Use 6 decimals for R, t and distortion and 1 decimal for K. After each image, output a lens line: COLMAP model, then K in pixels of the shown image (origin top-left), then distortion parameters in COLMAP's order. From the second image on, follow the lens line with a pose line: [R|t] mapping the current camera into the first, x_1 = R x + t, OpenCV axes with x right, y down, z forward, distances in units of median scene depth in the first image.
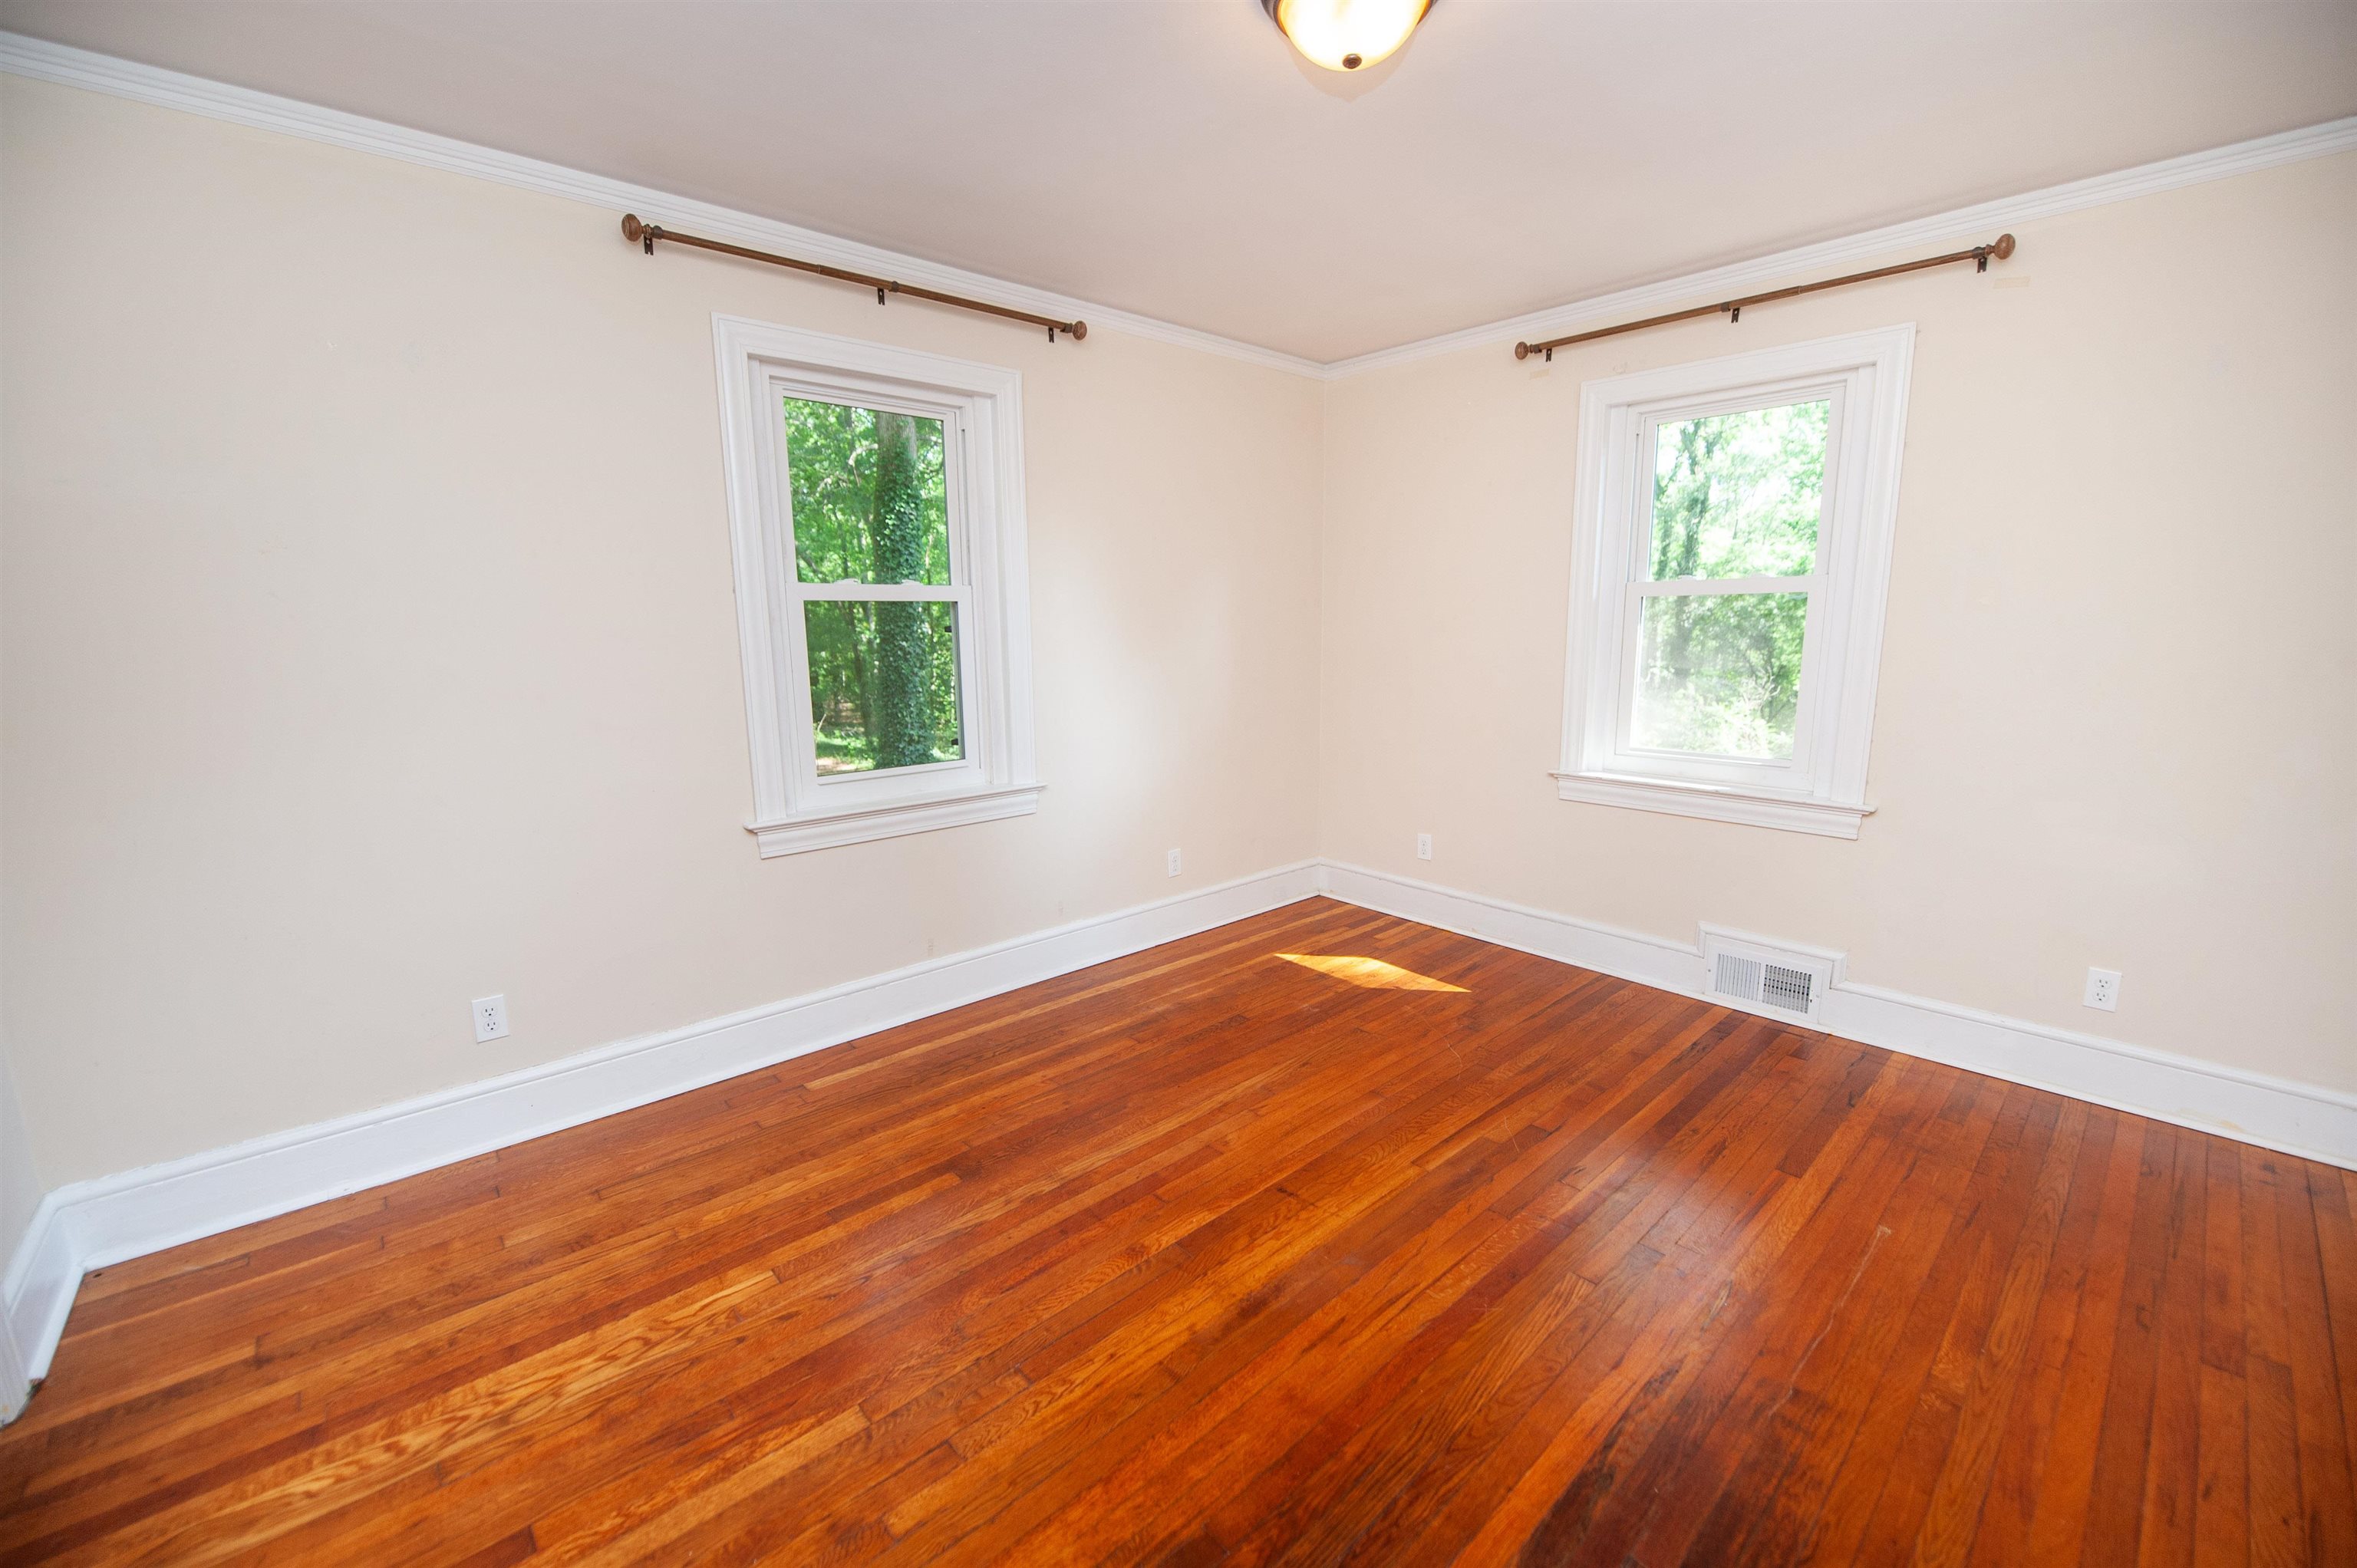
lens RADIAL K [[944.1, 0, 1182.0], [0, 944.1, 790.8], [0, 0, 1]] dist [-0.016518, -0.003080]
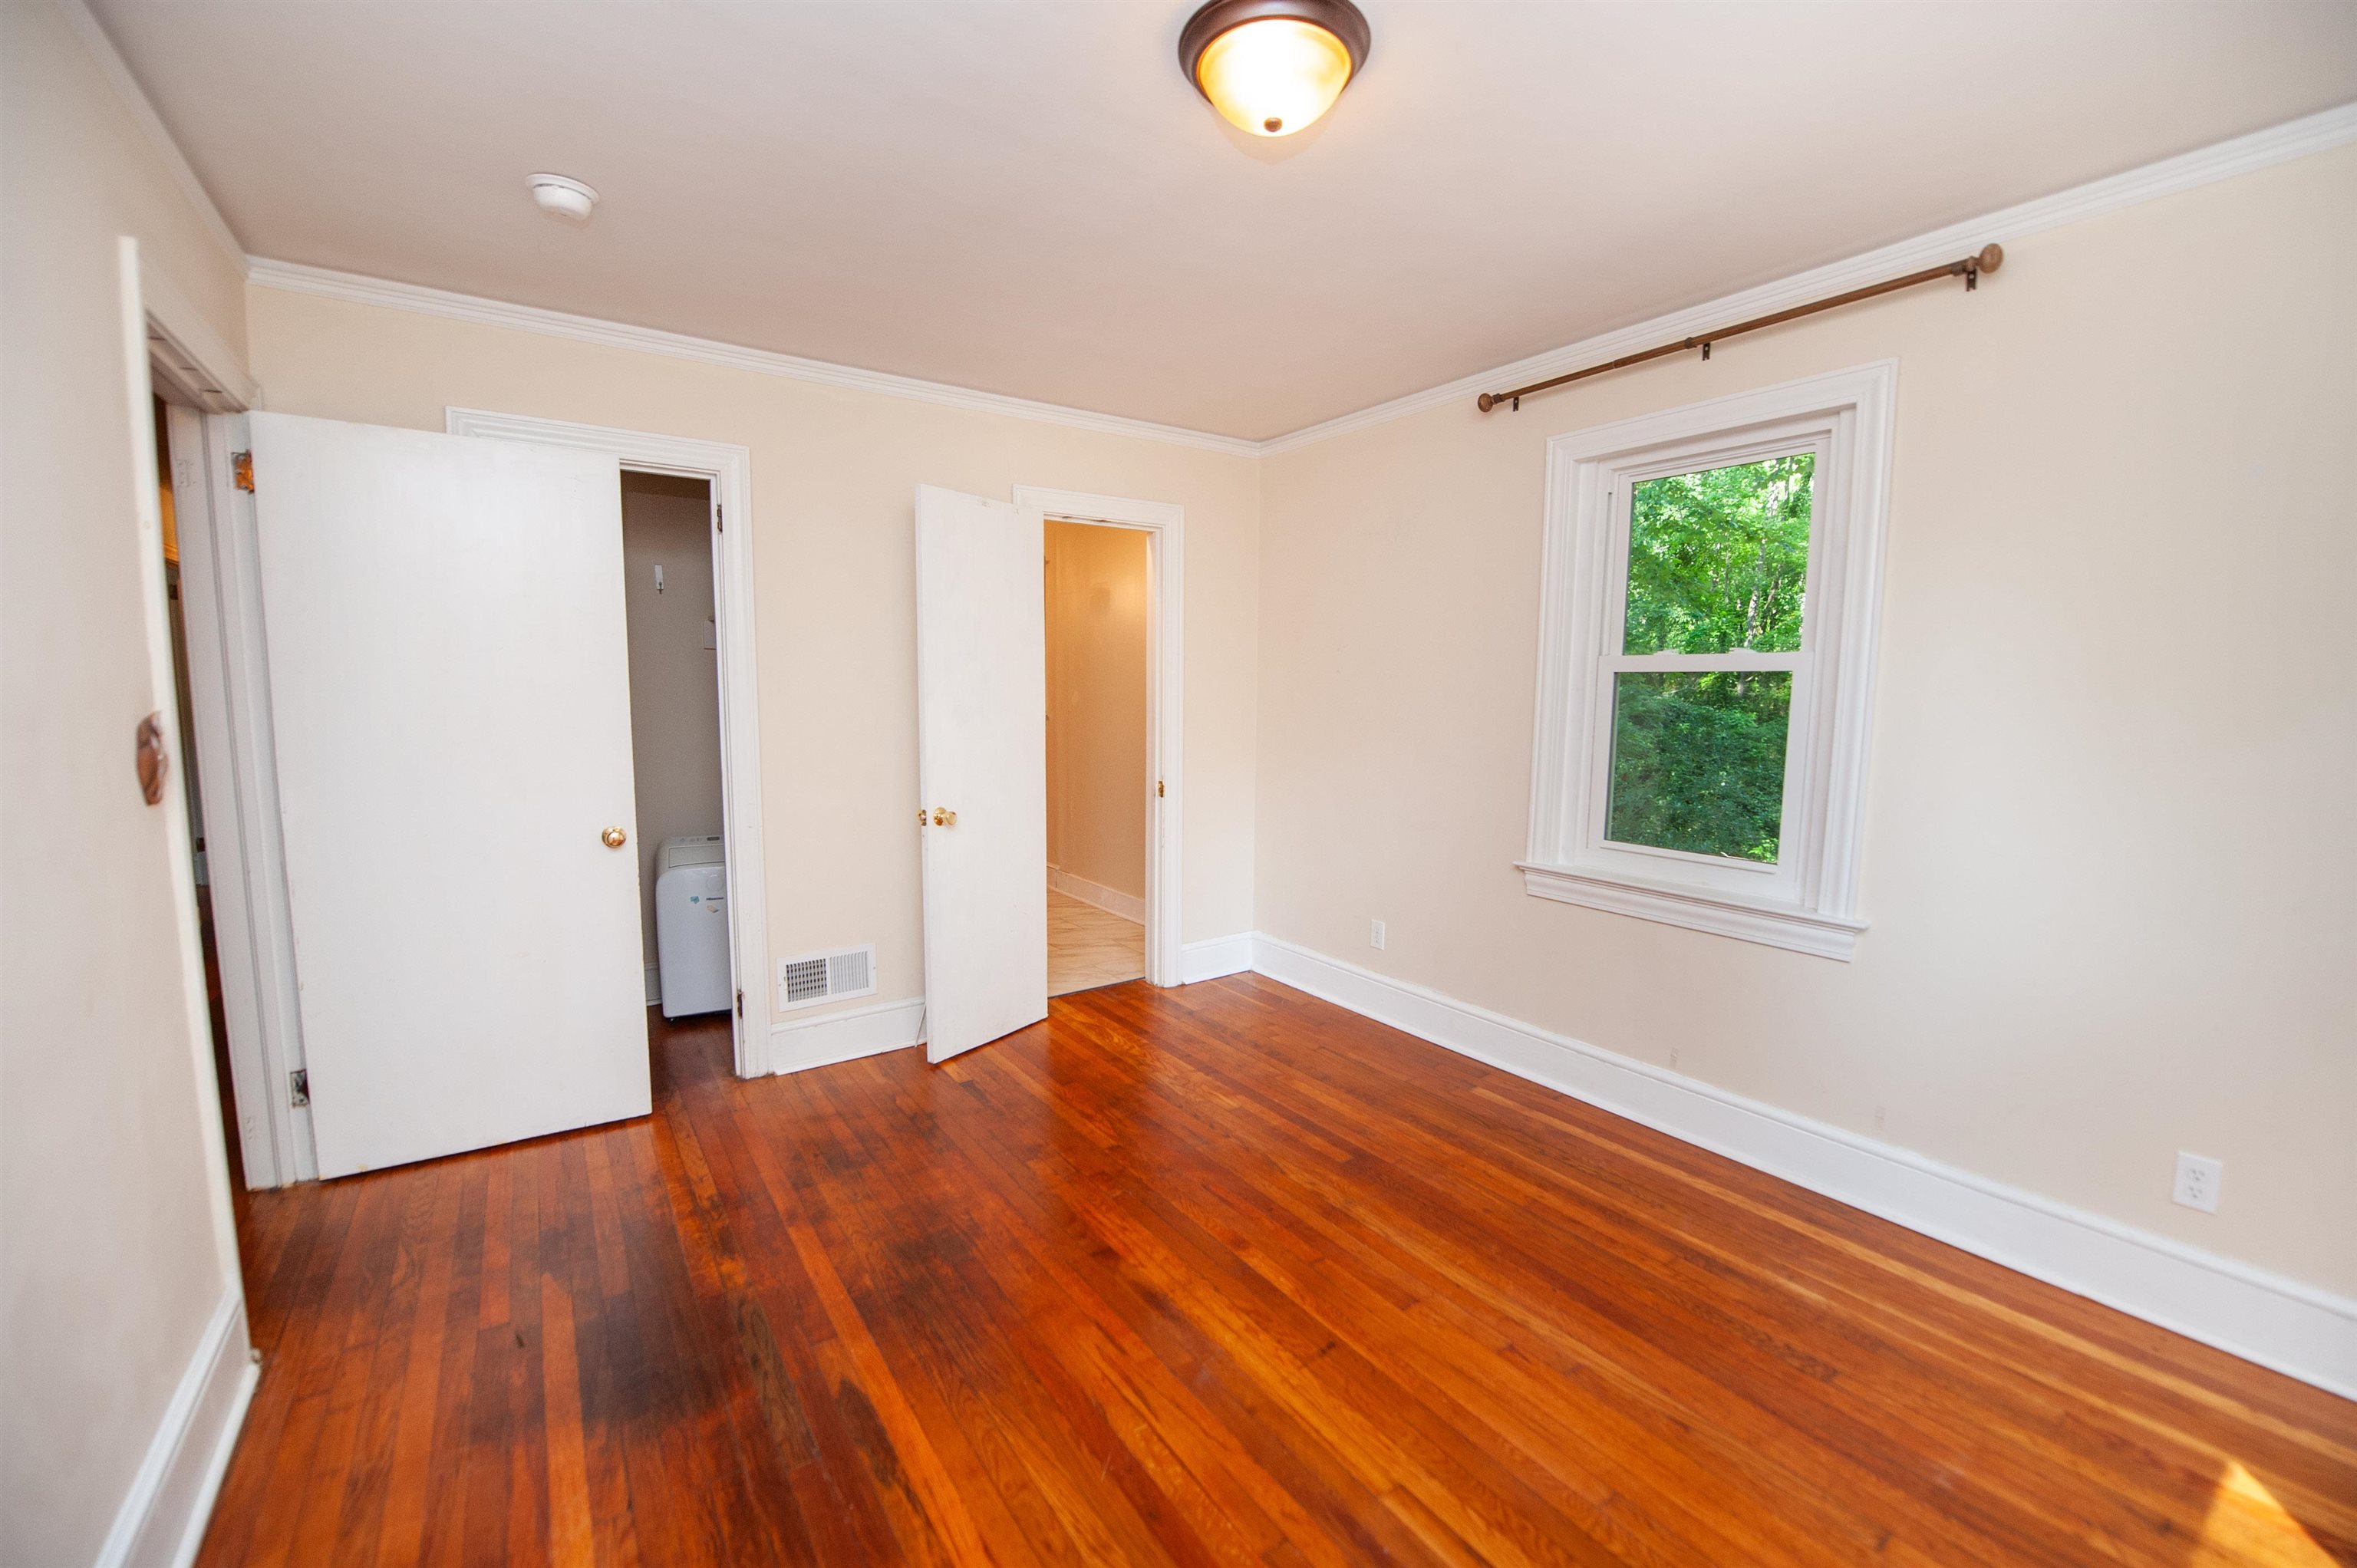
lens RADIAL K [[944.1, 0, 1181.1], [0, 944.1, 792.5], [0, 0, 1]] dist [-0.016518, -0.003080]
pose [[-0.131432, 0.119372, -0.984112, 0.894386], [-0.183256, 0.972688, 0.142461, -0.166281], [0.974240, 0.199069, -0.105966, 0.834420]]
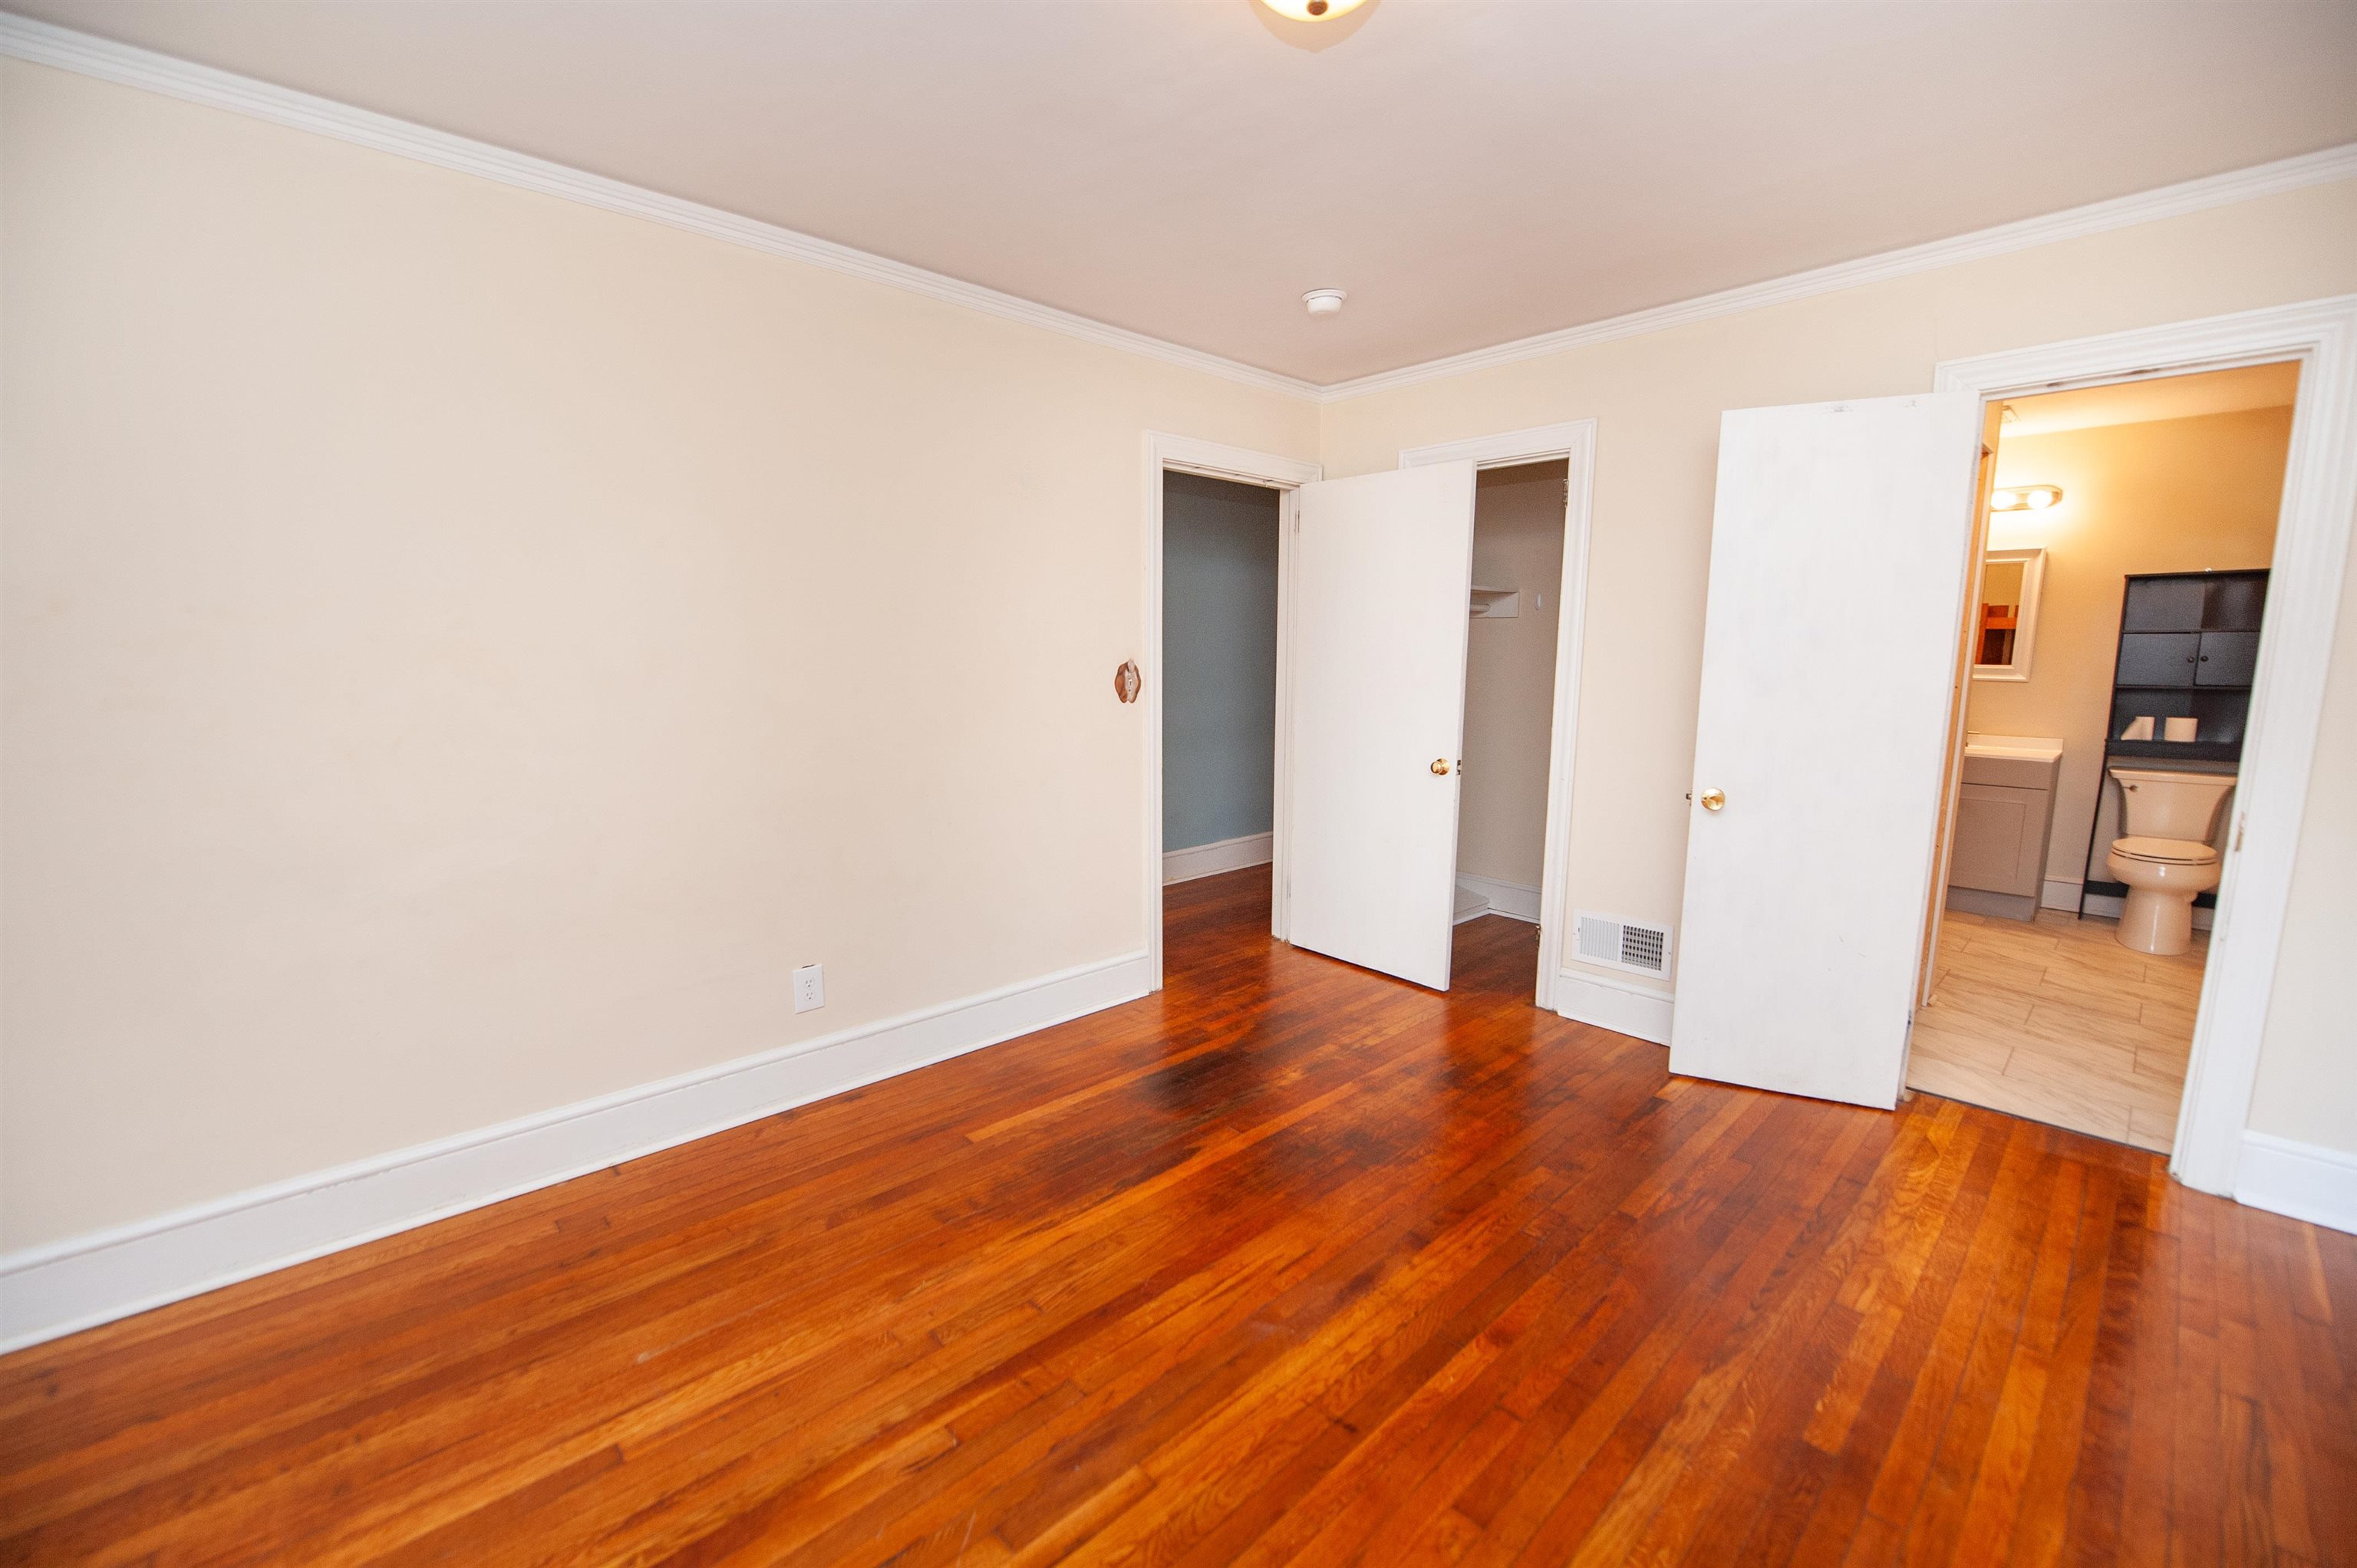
lens RADIAL K [[944.1, 0, 1186.5], [0, 944.1, 783.7], [0, 0, 1]] dist [-0.016518, -0.003080]
pose [[-0.999827, 0.007868, -0.016864, 0.235943], [0.002083, 0.947856, 0.318693, -0.273761], [0.018492, 0.318602, -0.947708, 1.489678]]
